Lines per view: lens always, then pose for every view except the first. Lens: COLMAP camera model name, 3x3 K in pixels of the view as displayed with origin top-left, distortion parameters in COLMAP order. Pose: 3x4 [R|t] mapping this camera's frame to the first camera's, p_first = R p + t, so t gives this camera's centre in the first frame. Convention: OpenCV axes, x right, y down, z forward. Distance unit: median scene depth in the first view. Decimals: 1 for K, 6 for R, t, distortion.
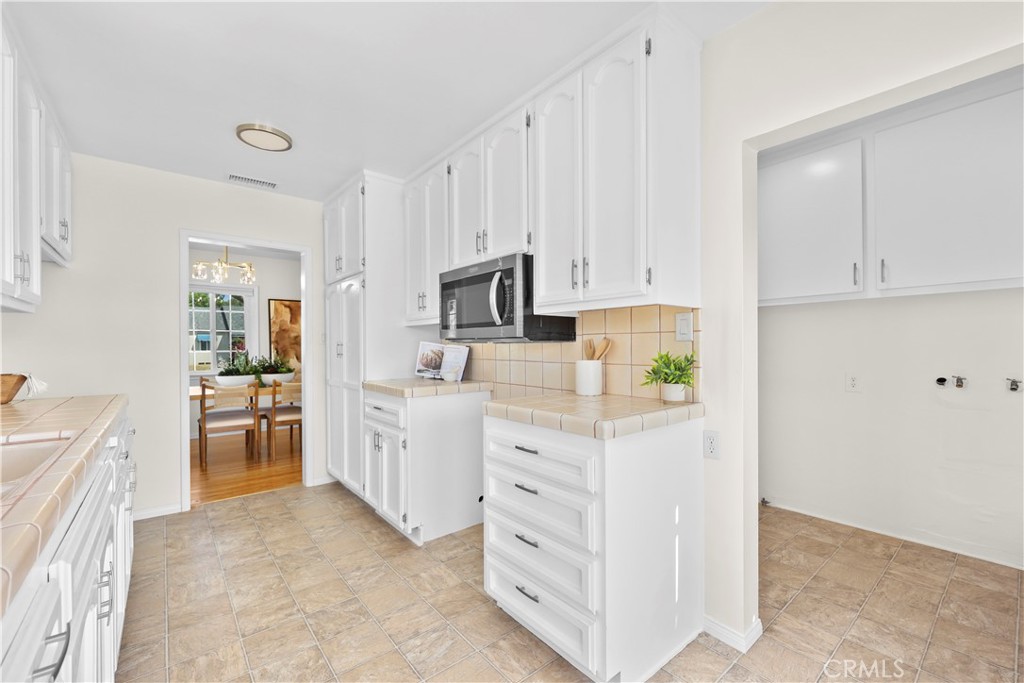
lens RADIAL K [[415.3, 0, 522.7], [0, 415.3, 345.2], [0, 0, 1]] dist [-0.002052, 0.000049]
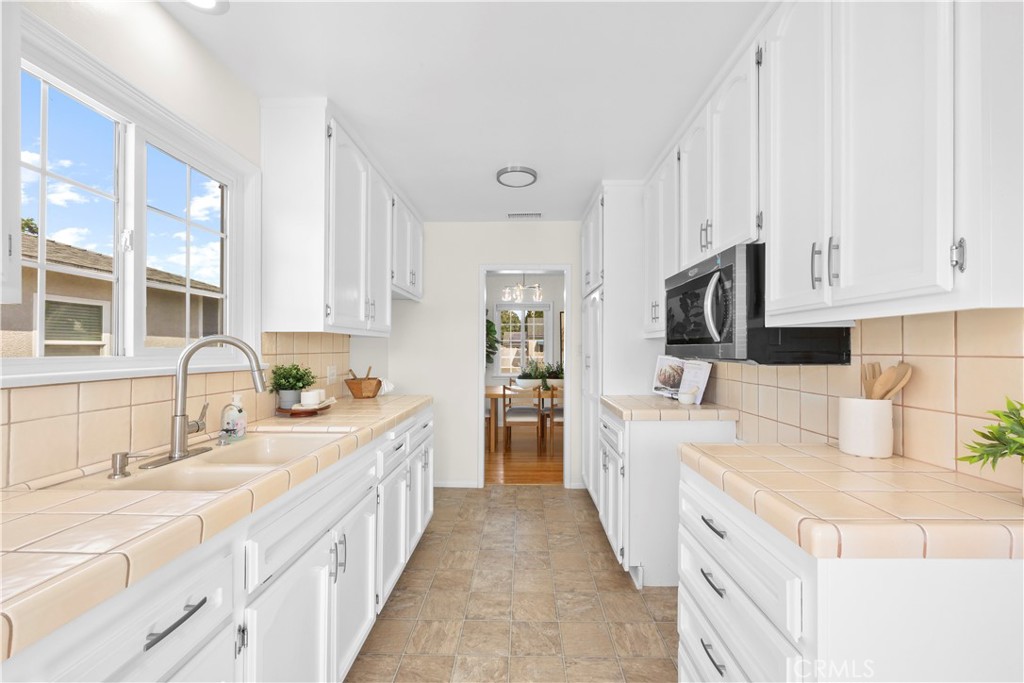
lens RADIAL K [[415.3, 0, 517.7], [0, 415.3, 347.0], [0, 0, 1]] dist [-0.002052, 0.000049]
pose [[0.761301, -0.006185, -0.648369, 0.137585], [0.004603, 0.999981, -0.004133, -0.032931], [0.648382, 0.000162, 0.761315, 0.157865]]
